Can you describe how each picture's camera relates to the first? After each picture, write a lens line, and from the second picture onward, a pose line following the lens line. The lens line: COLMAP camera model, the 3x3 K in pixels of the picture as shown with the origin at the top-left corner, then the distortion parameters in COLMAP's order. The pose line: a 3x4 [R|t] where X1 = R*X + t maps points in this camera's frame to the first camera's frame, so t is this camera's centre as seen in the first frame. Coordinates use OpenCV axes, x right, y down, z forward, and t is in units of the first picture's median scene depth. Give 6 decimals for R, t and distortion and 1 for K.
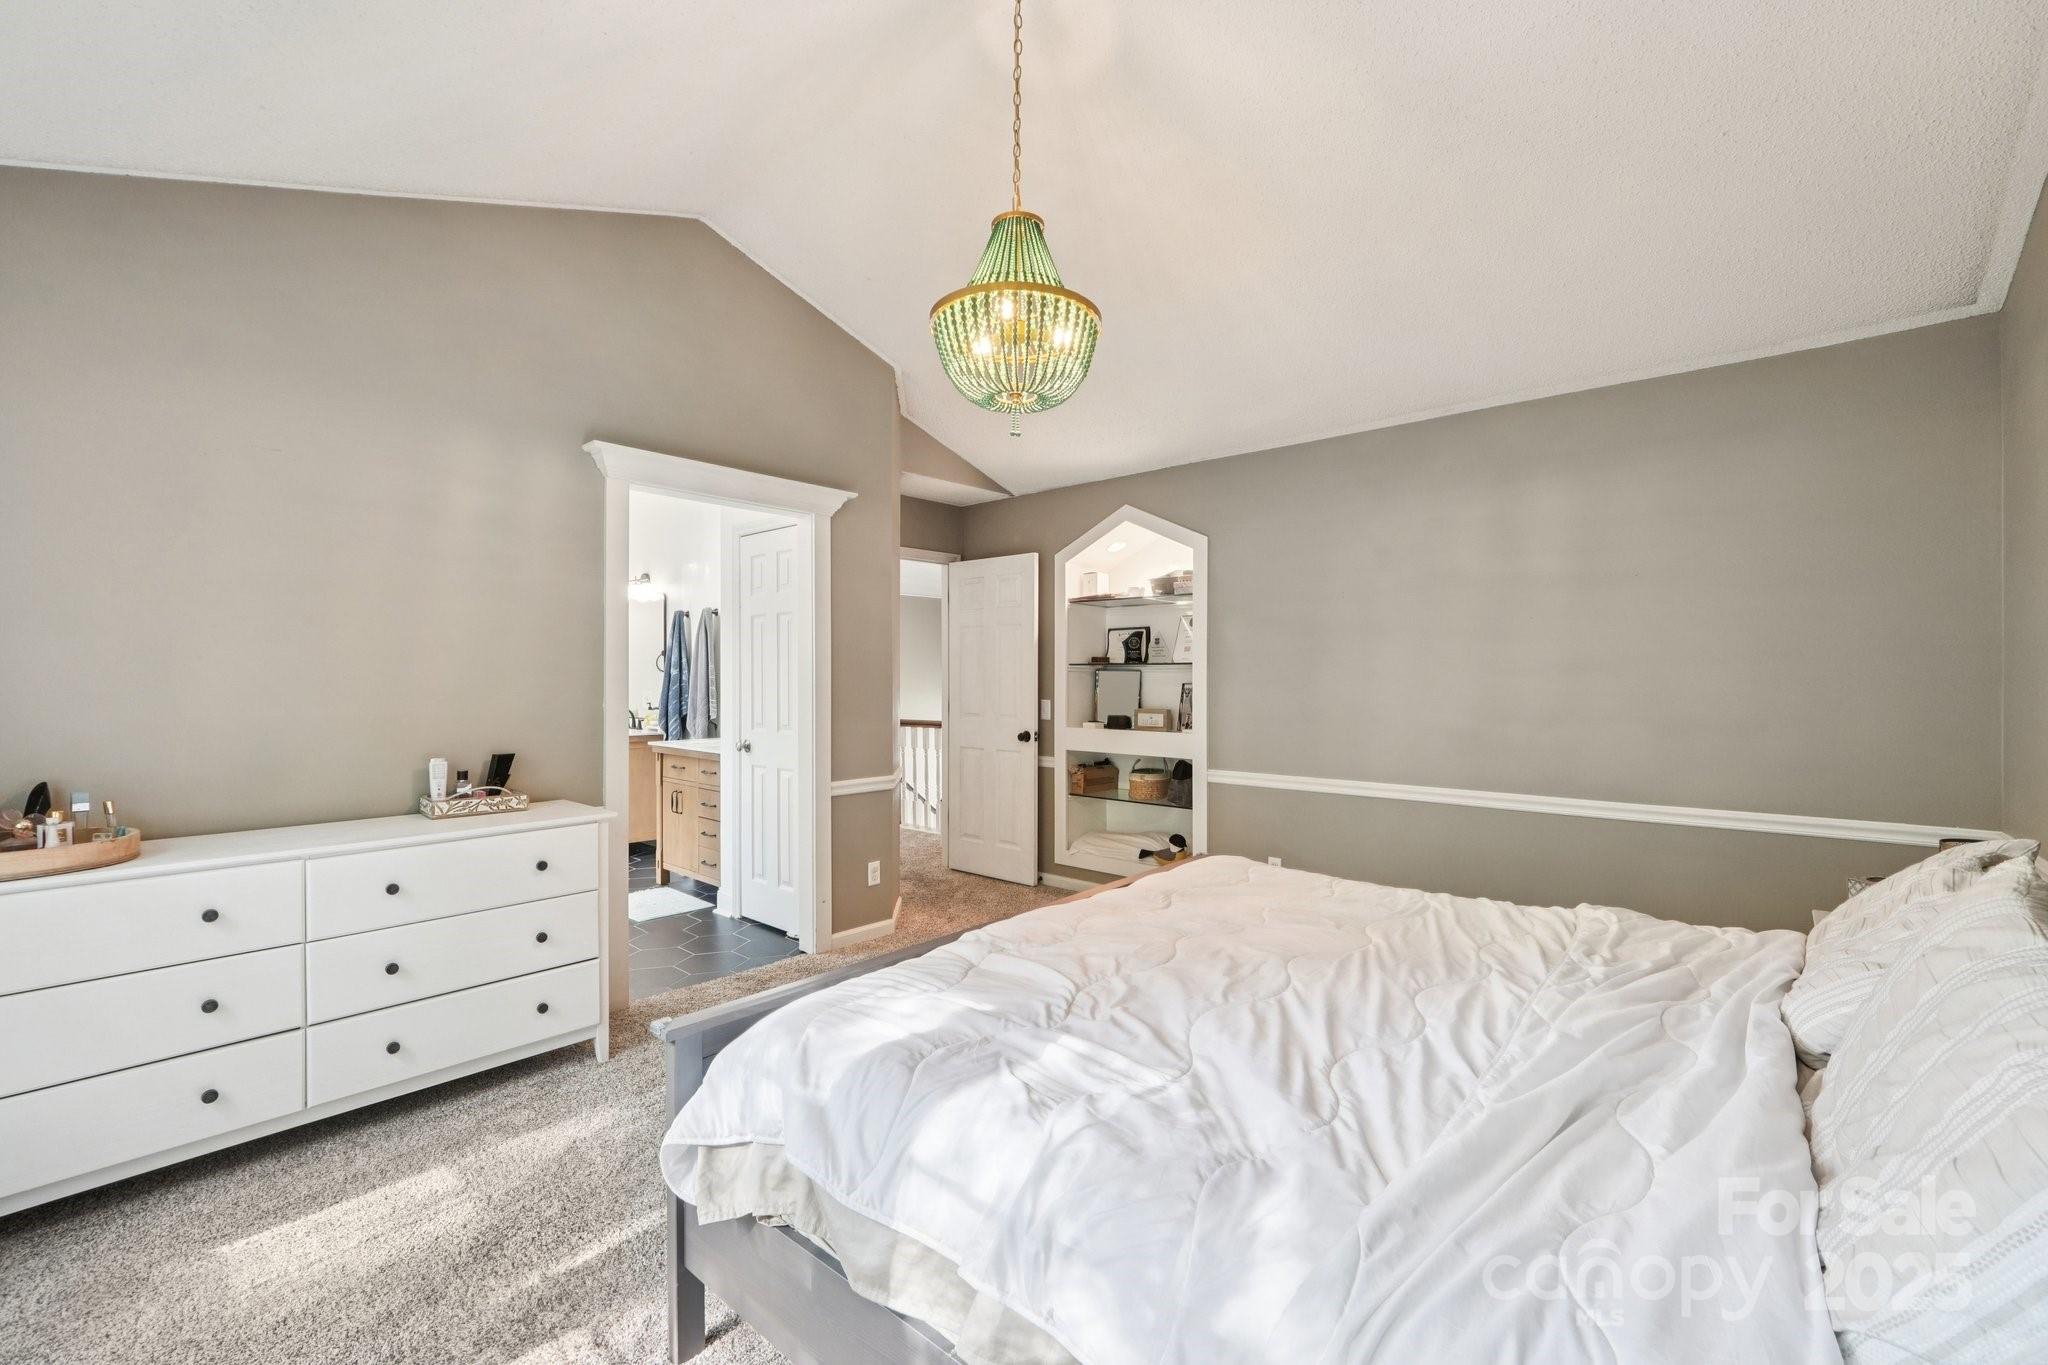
lens RADIAL K [[868.9, 0, 1038.8], [0, 868.9, 676.0], [0, 0, 1]] dist [-0.001137, 0.000854]
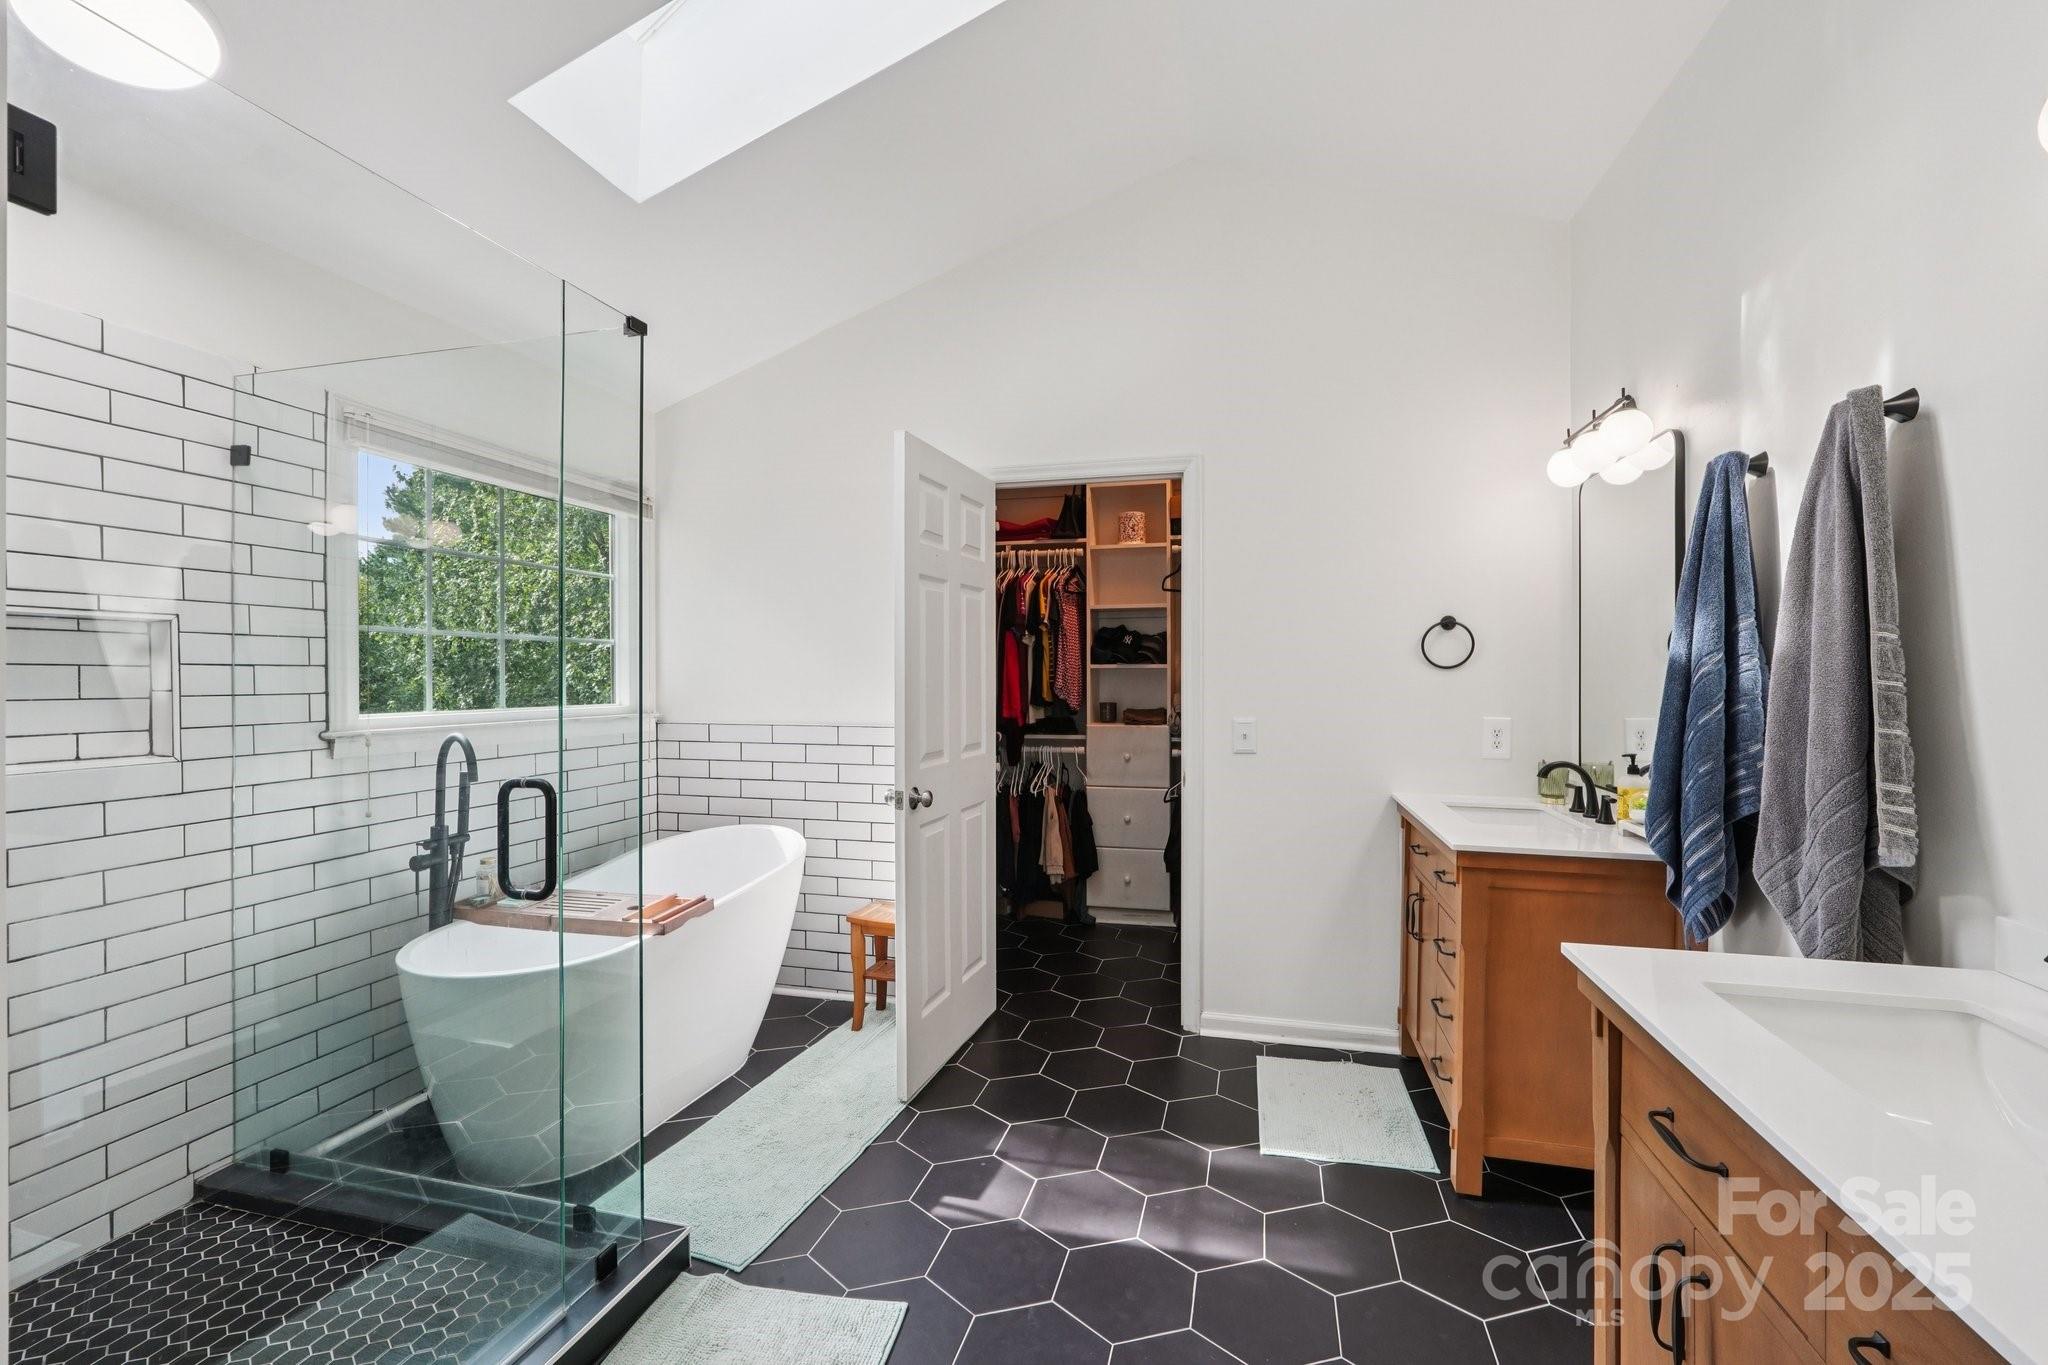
lens RADIAL K [[868.9, 0, 1031.4], [0, 868.9, 677.1], [0, 0, 1]] dist [-0.001137, 0.000854]
pose [[0.470567, 0.003826, -0.882356, -0.316578], [0.004567, 0.999967, 0.006772, -0.003728], [0.882353, -0.007216, 0.470534, 0.782004]]
